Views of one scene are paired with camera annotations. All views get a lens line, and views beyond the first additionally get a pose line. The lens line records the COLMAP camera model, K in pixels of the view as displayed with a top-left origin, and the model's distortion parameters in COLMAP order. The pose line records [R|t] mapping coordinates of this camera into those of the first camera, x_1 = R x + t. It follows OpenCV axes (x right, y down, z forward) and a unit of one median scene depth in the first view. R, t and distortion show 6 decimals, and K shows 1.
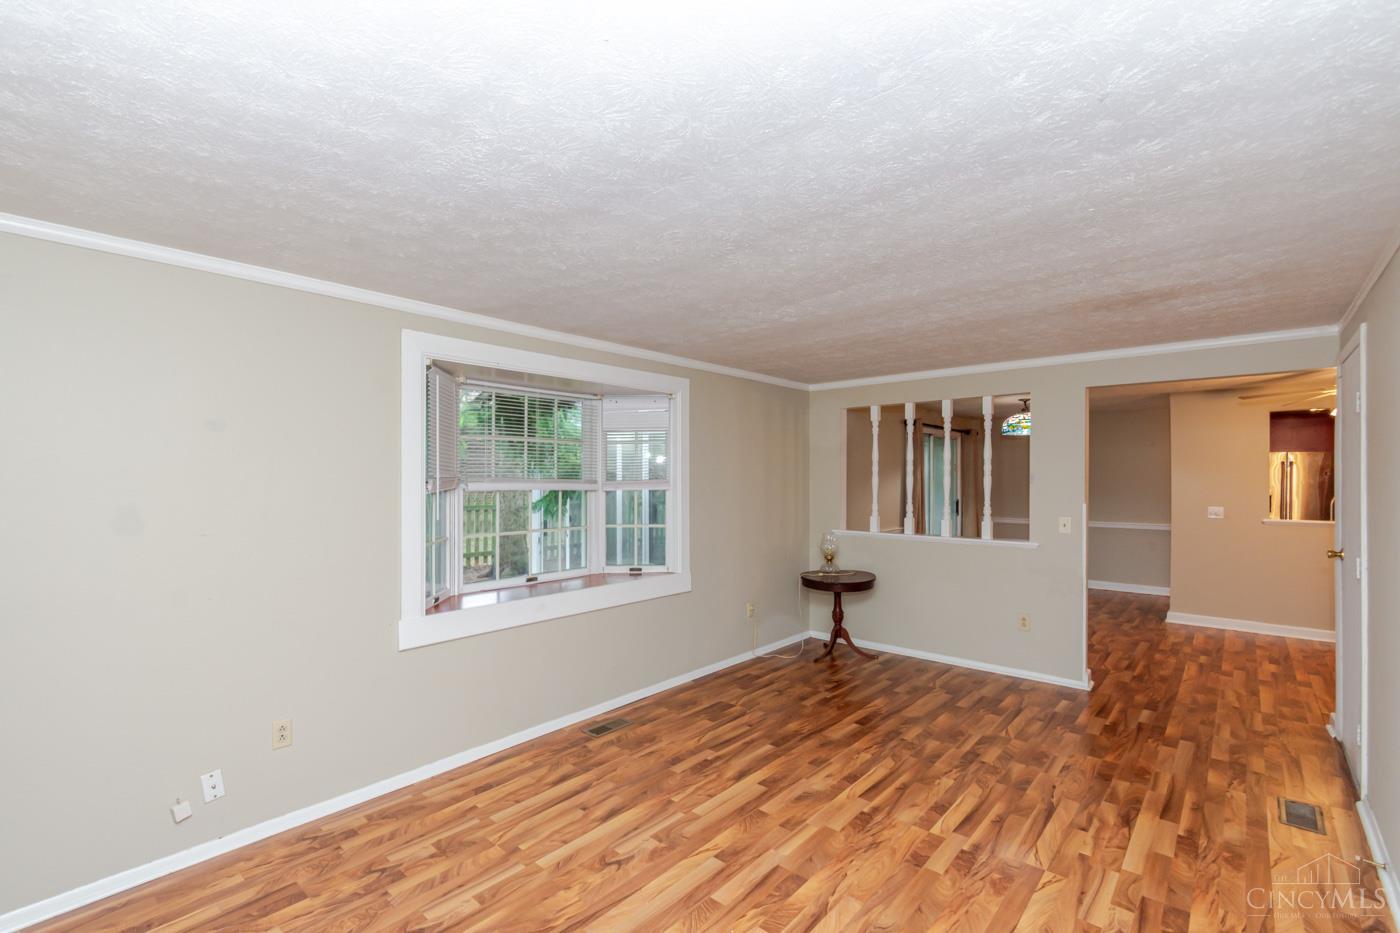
lens RADIAL K [[623.6, 0, 687.2], [0, 623.6, 461.2], [0, 0, 1]] dist [0.004237, -0.000914]
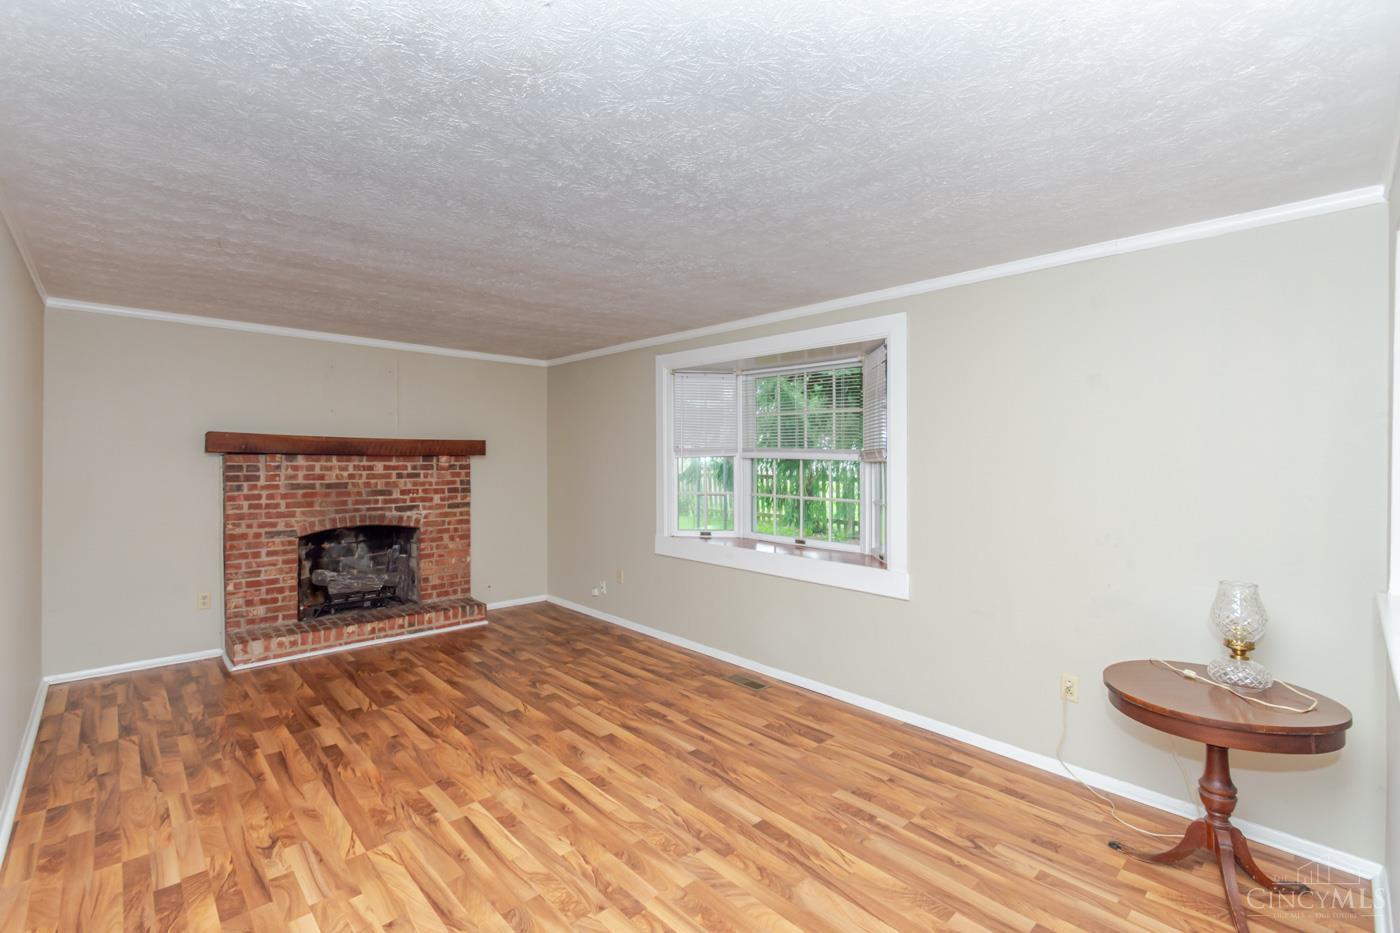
lens RADIAL K [[623.6, 0, 687.2], [0, 623.6, 461.2], [0, 0, 1]] dist [0.004237, -0.000914]
pose [[-0.095316, 0.004349, -0.995438, 1.141038], [0.014763, 0.999887, 0.002955, 0.059182], [0.995338, -0.014414, -0.095370, 1.235139]]
